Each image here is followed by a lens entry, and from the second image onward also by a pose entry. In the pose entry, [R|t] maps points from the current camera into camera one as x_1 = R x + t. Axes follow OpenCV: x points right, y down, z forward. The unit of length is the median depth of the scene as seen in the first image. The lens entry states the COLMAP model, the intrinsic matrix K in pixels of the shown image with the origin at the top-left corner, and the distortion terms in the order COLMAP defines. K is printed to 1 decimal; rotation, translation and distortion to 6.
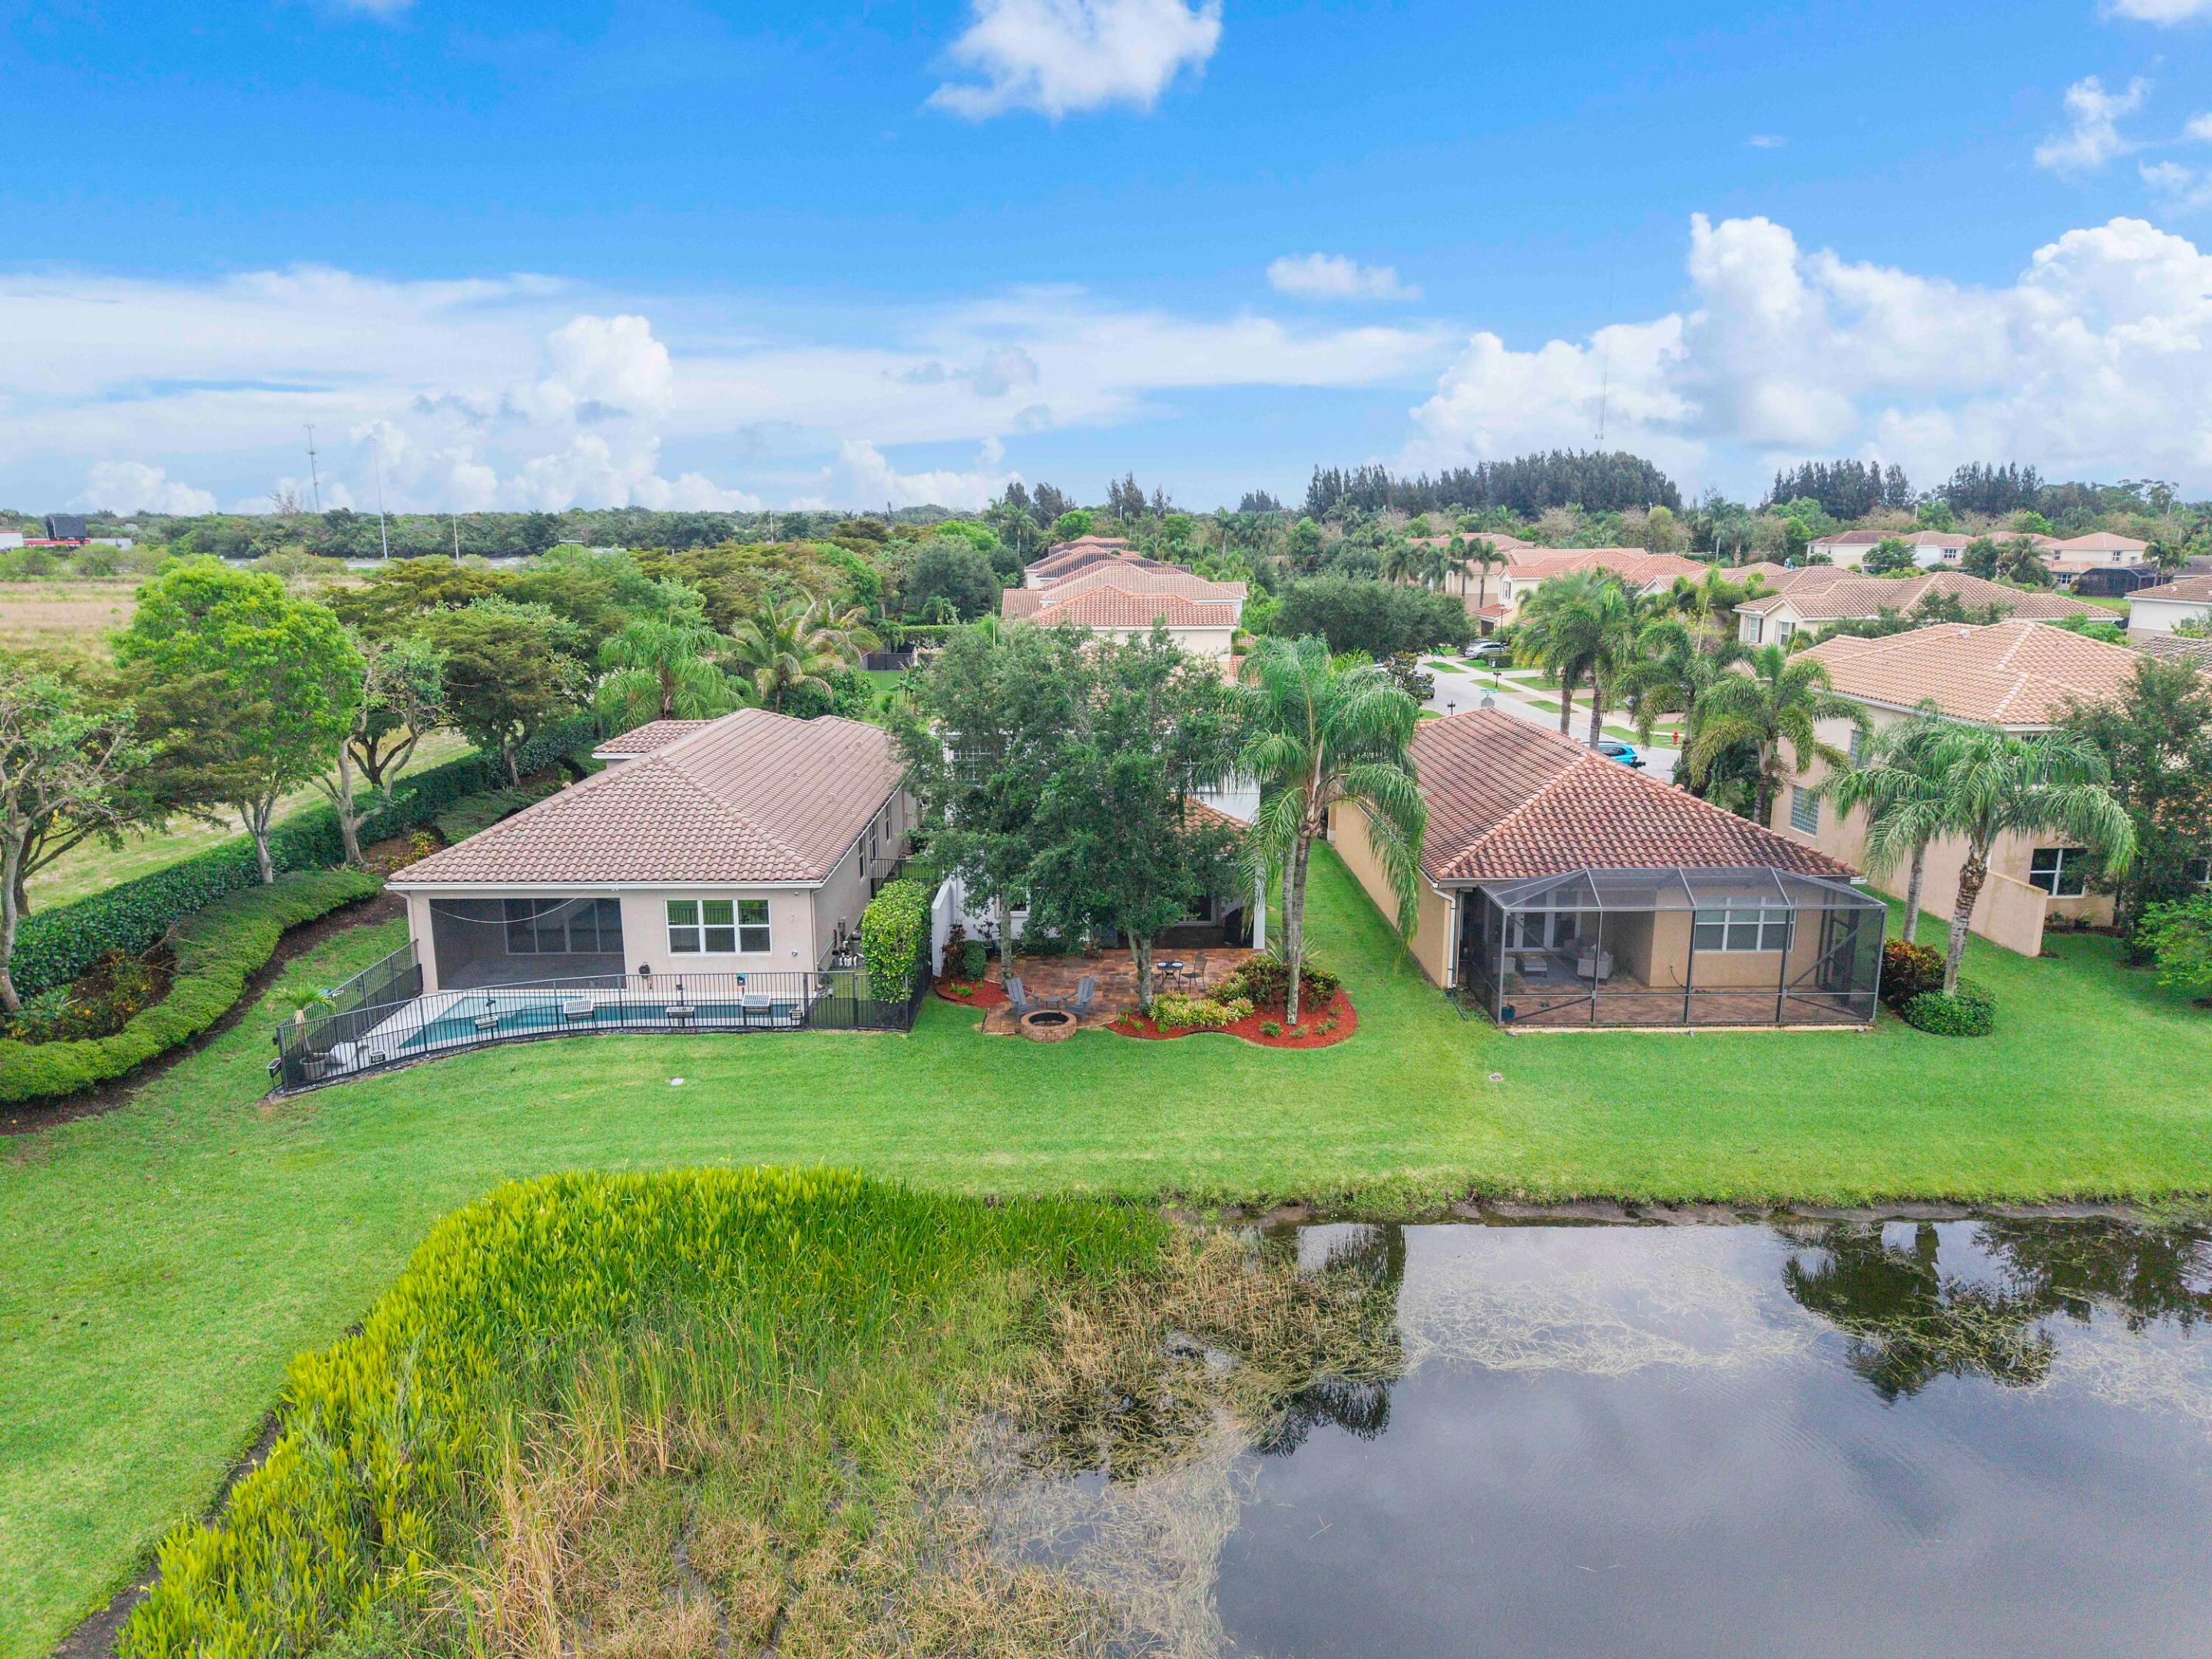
lens RADIAL K [[1529.3, 0, 1113.3], [0, 1529.3, 838.6], [0, 0, 1]] dist [0.016503, -0.008693]
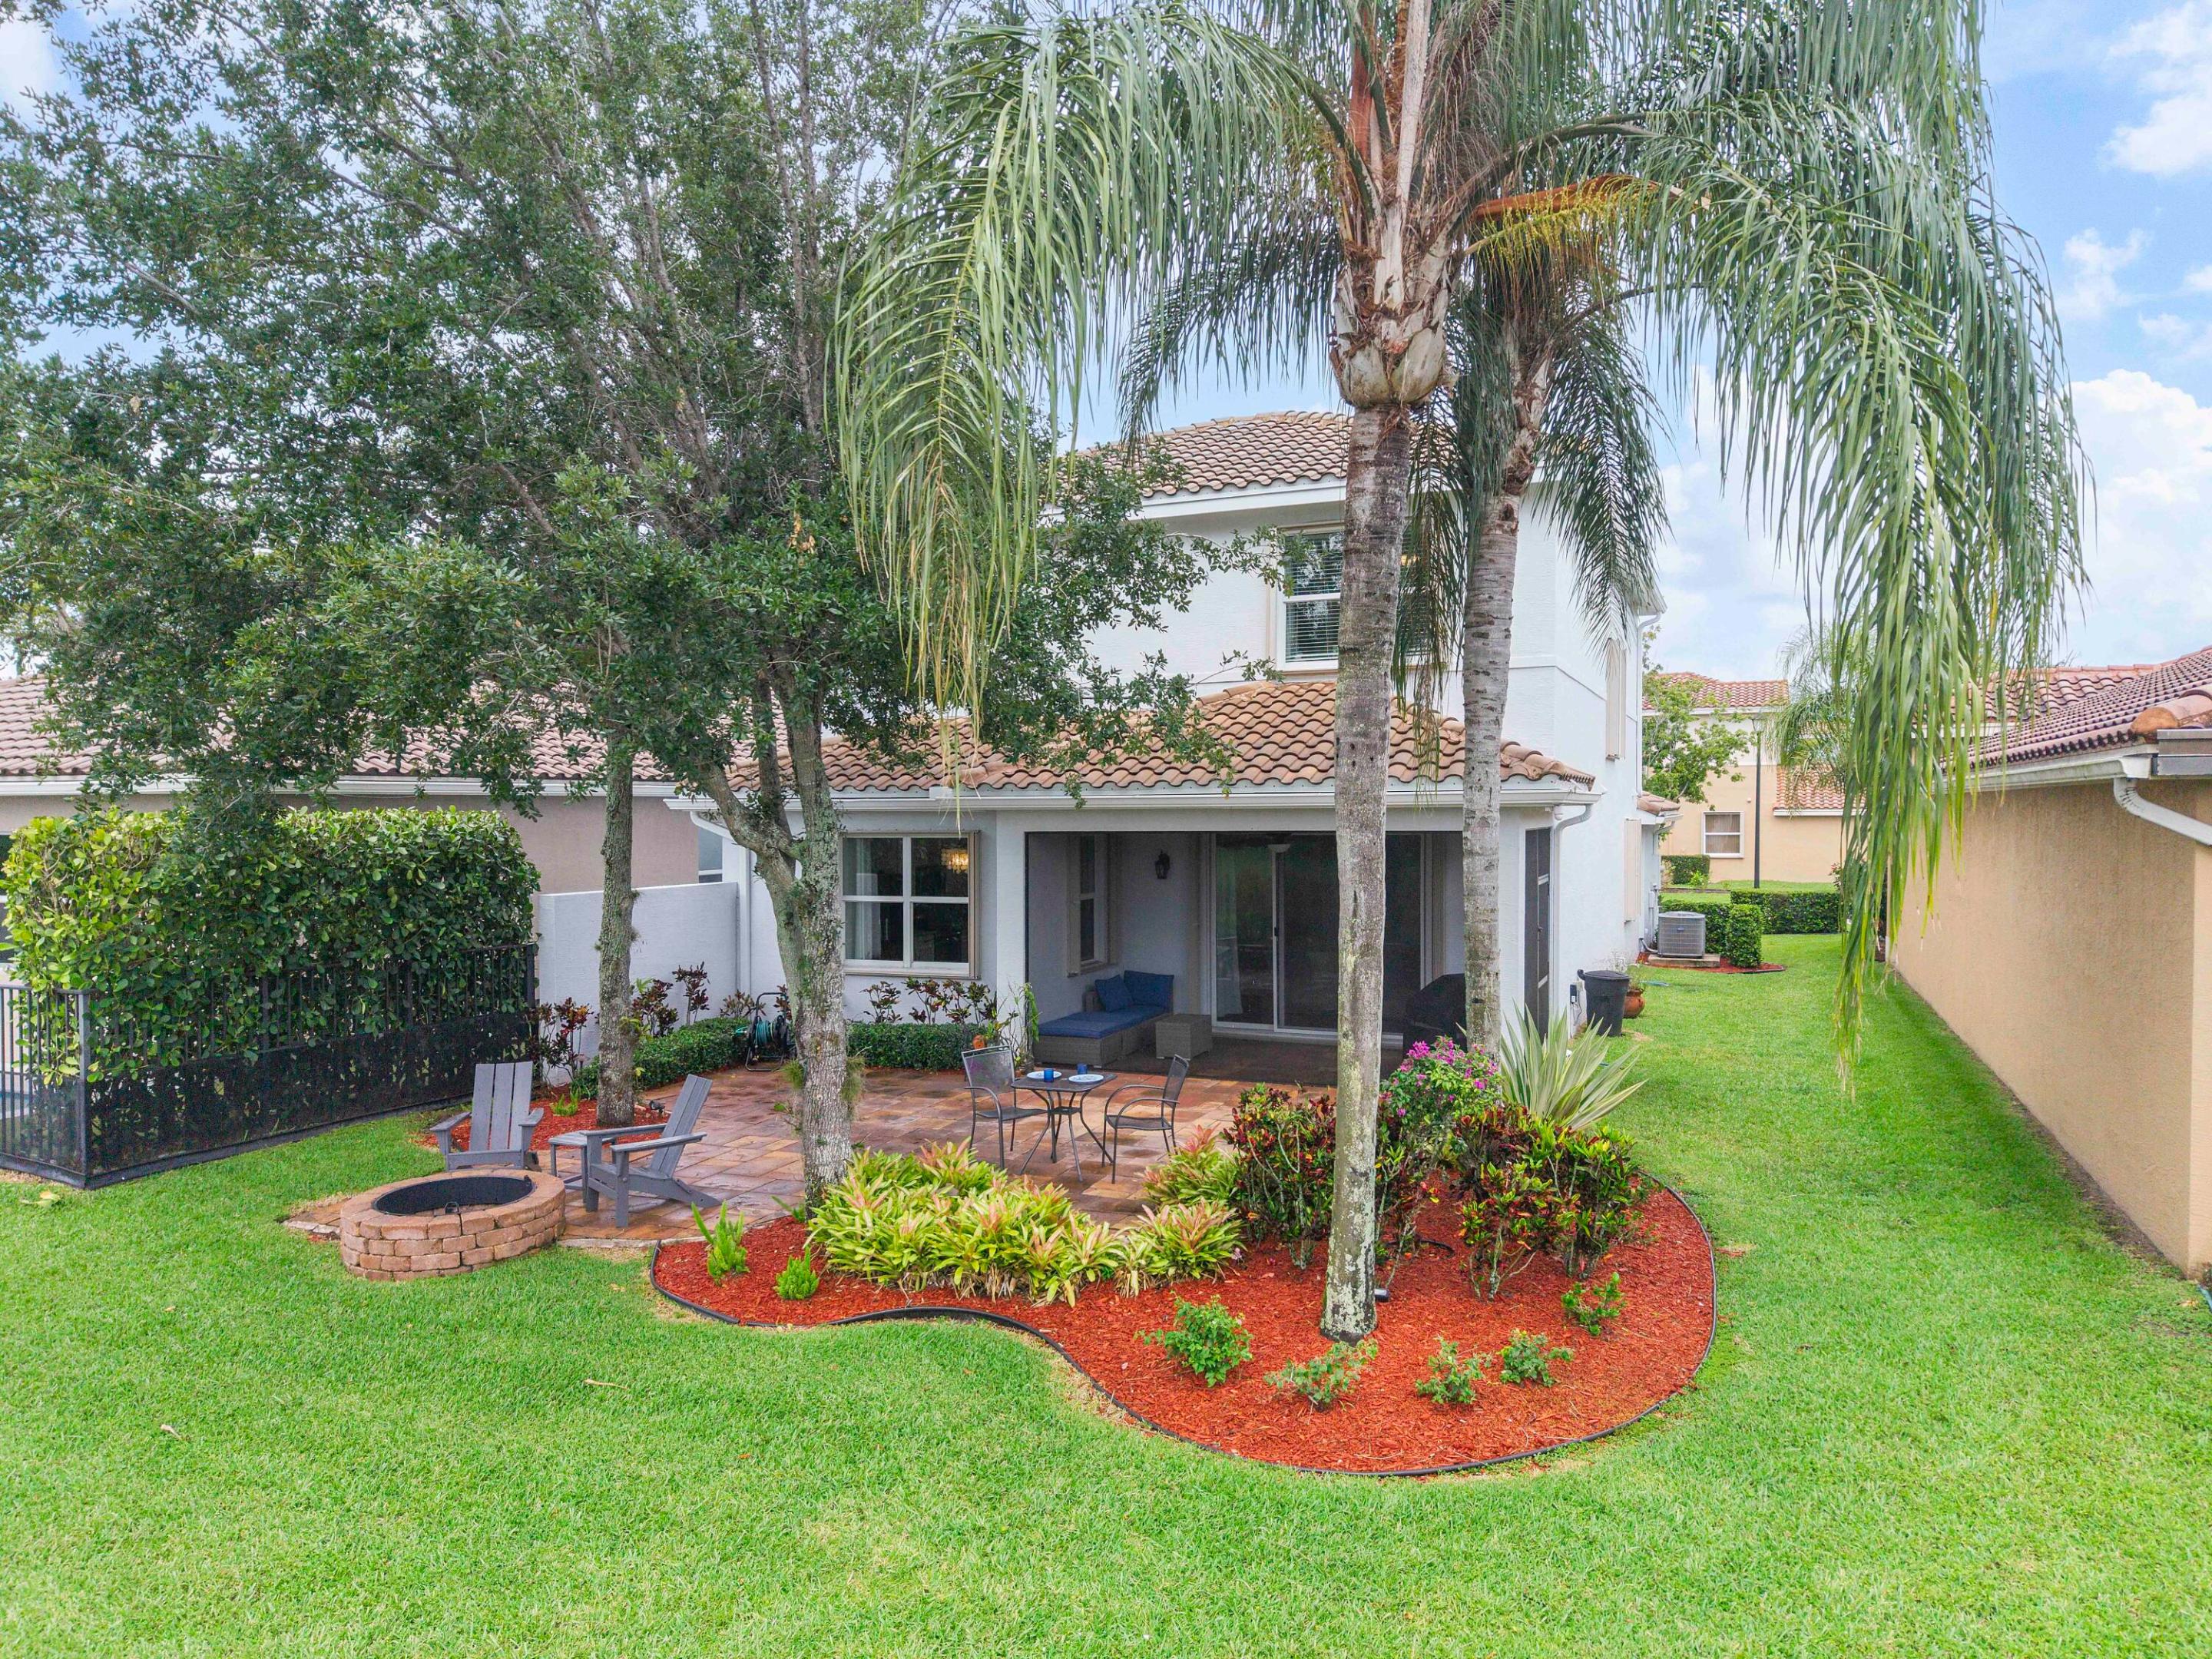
lens RADIAL K [[1529.3, 0, 1113.3], [0, 1529.3, 838.6], [0, 0, 1]] dist [0.016503, -0.008693]
pose [[0.917078, 0.005878, -0.398664, 0.164178], [-0.081714, 0.981437, -0.173504, 0.089188], [0.390244, 0.191694, 0.900535, 0.749037]]
